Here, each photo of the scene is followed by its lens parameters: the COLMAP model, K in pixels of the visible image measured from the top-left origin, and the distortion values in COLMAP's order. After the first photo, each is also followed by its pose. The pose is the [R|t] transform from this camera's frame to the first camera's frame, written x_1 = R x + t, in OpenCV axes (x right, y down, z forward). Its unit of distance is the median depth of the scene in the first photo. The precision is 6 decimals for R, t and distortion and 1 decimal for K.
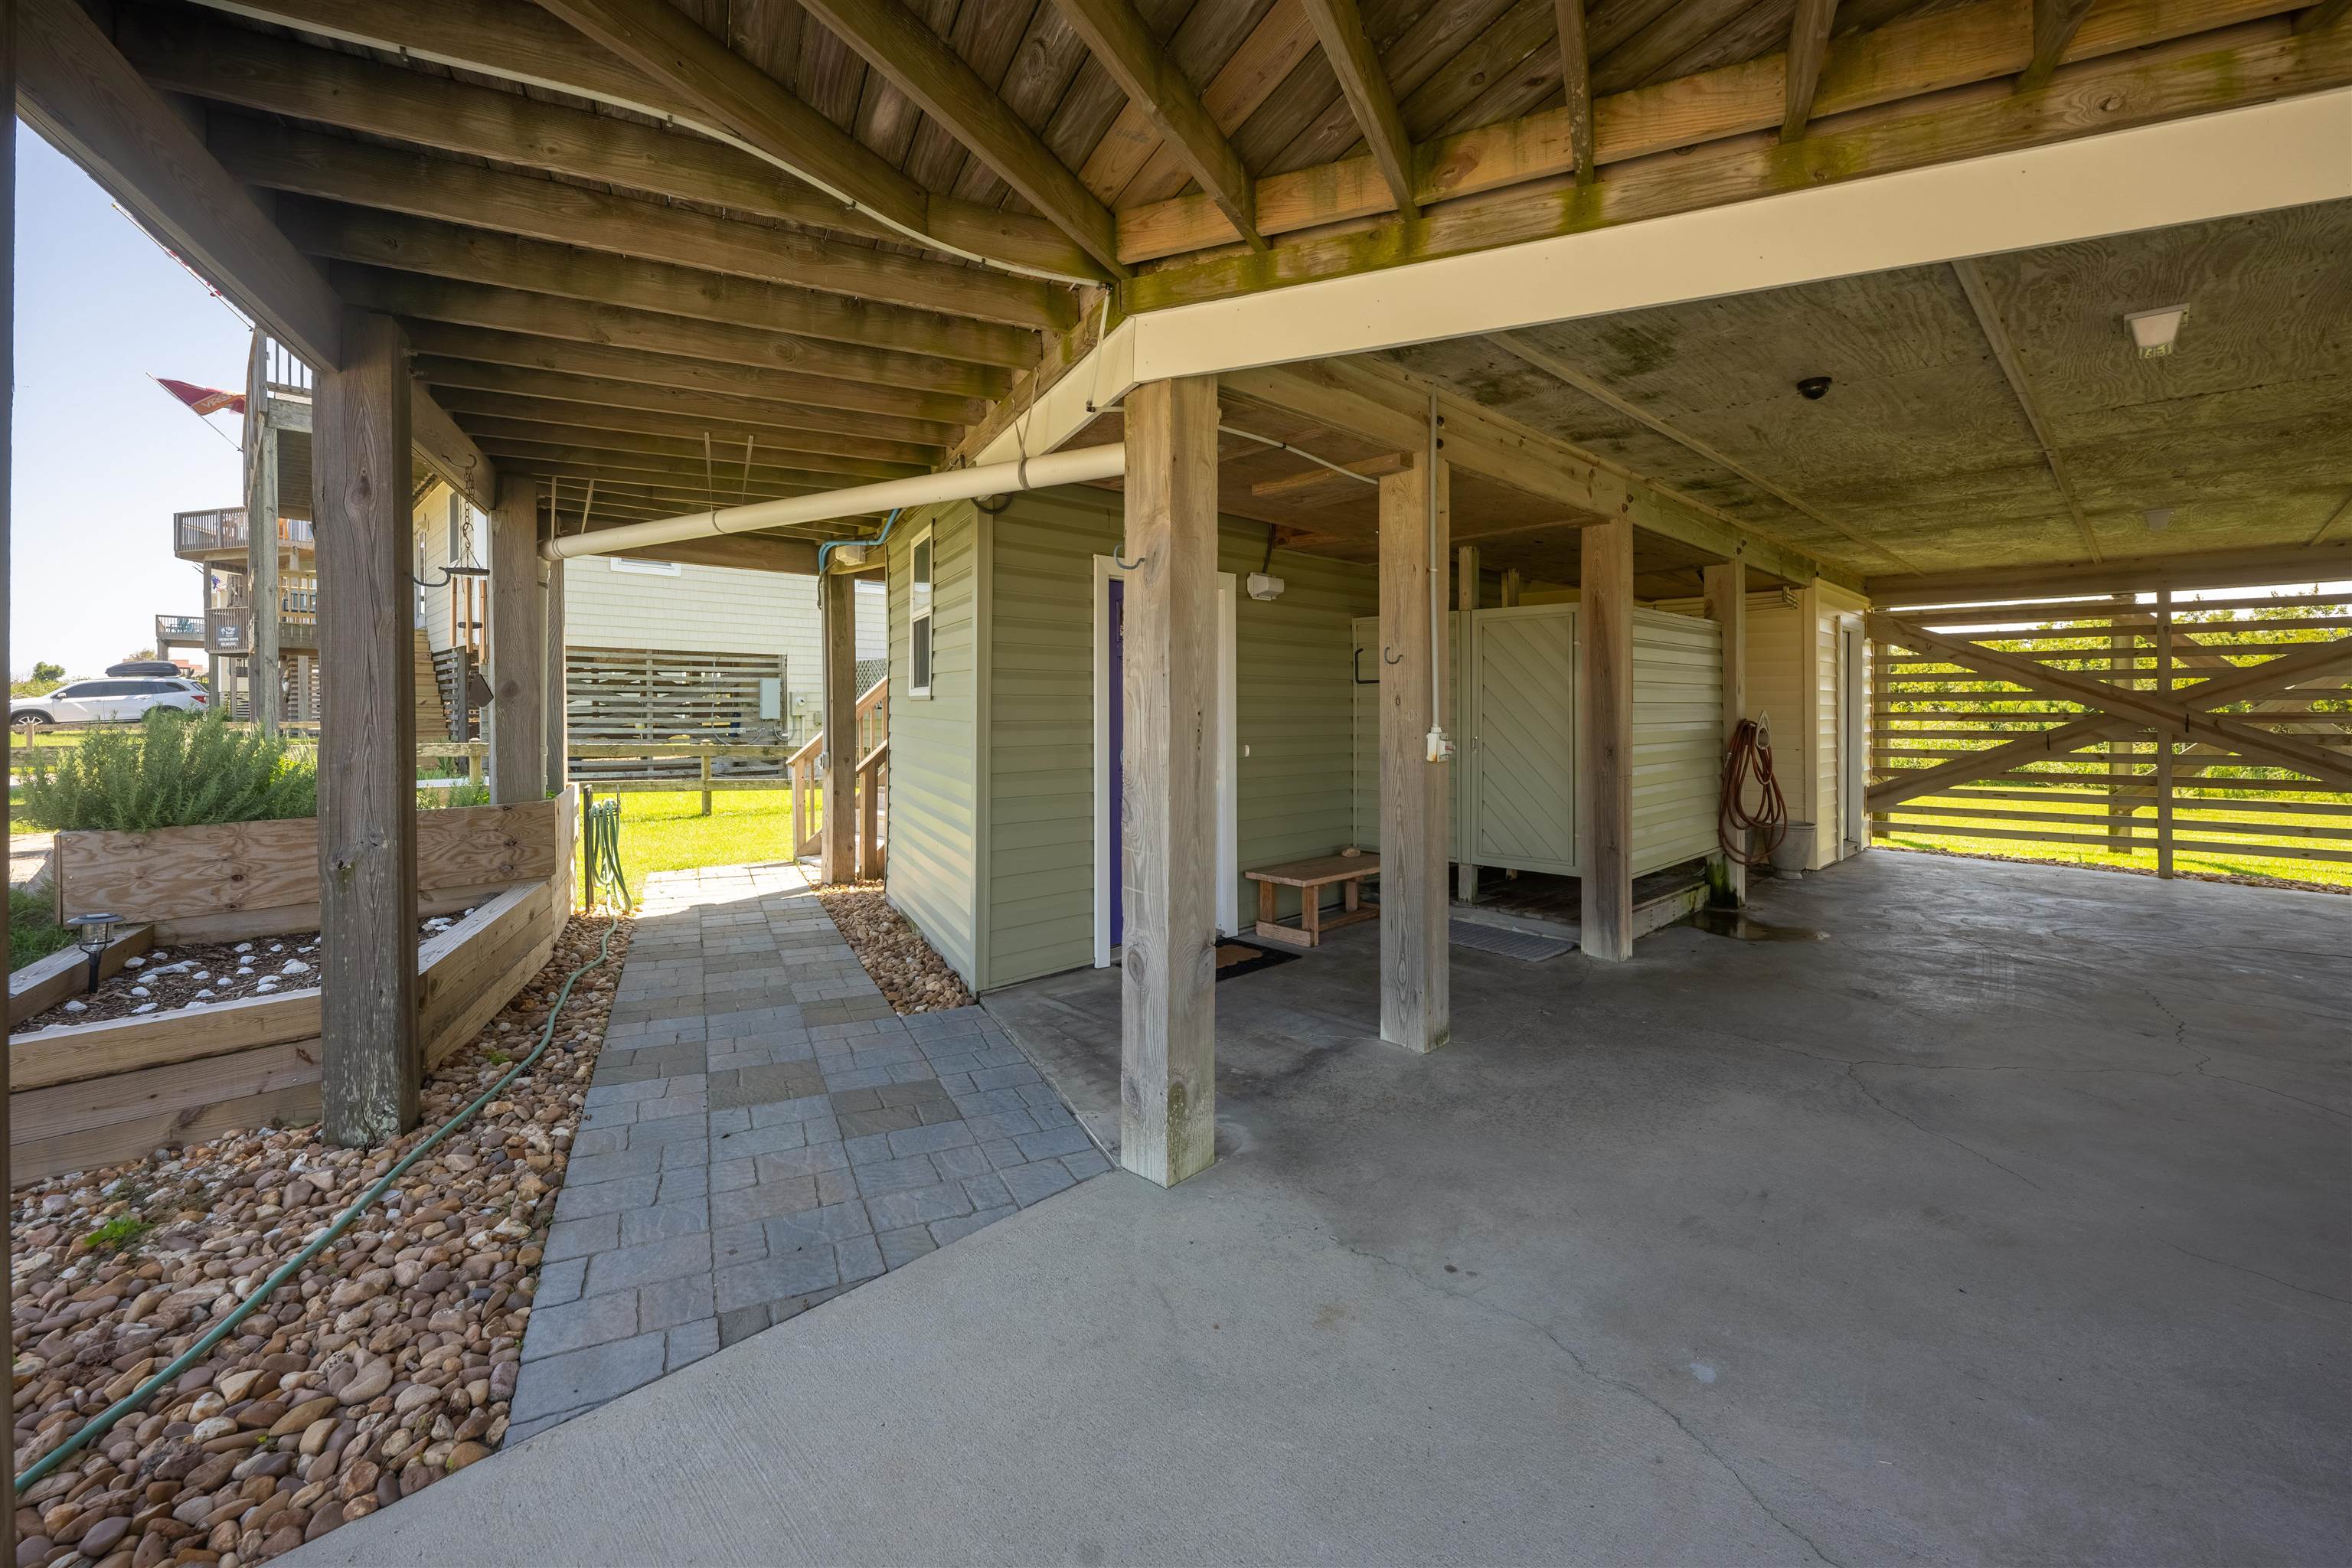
lens RADIAL K [[979.1, 0, 1172.1], [0, 979.1, 723.1], [0, 0, 1]] dist [0.000167, -0.000011]
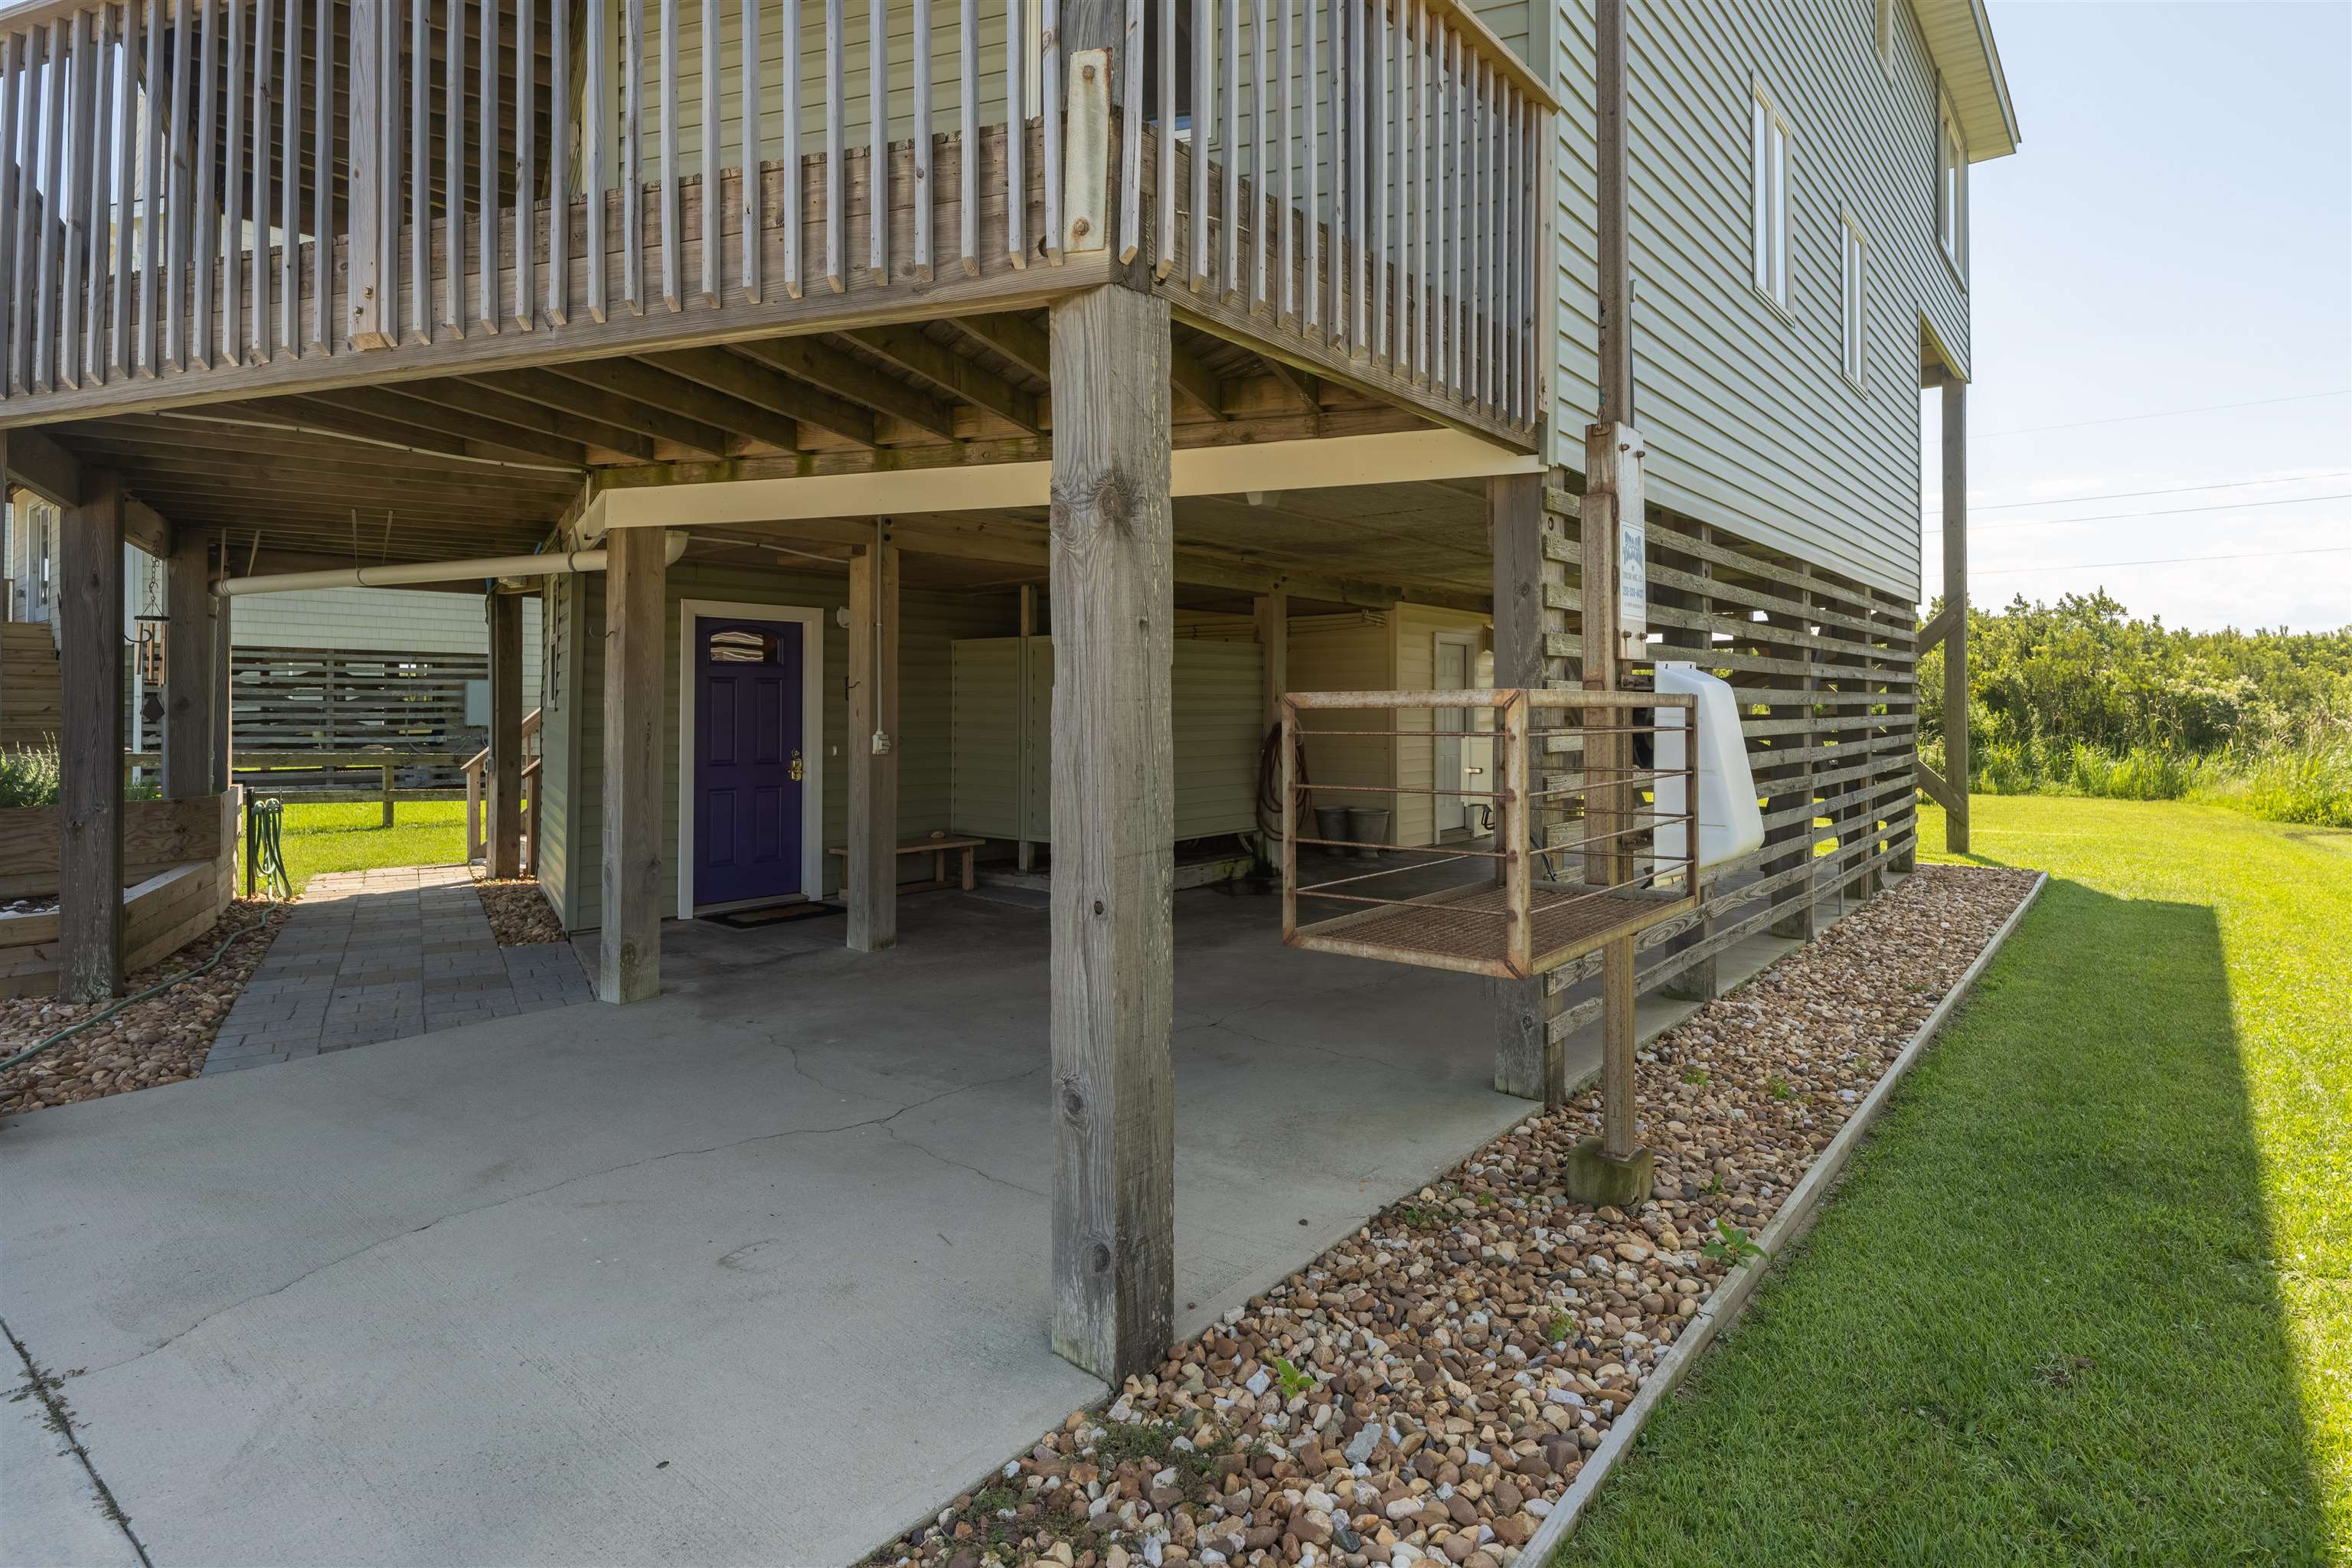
lens RADIAL K [[1175.8, 0, 1179.3], [0, 1175.8, 694.5], [0, 0, 1]] dist [-0.001073, 0.000423]
pose [[0.991894, -0.002217, 0.127047, 0.339166], [0.005704, 0.999617, -0.027086, 0.000052], [-0.126939, 0.027591, 0.991527, -0.558605]]
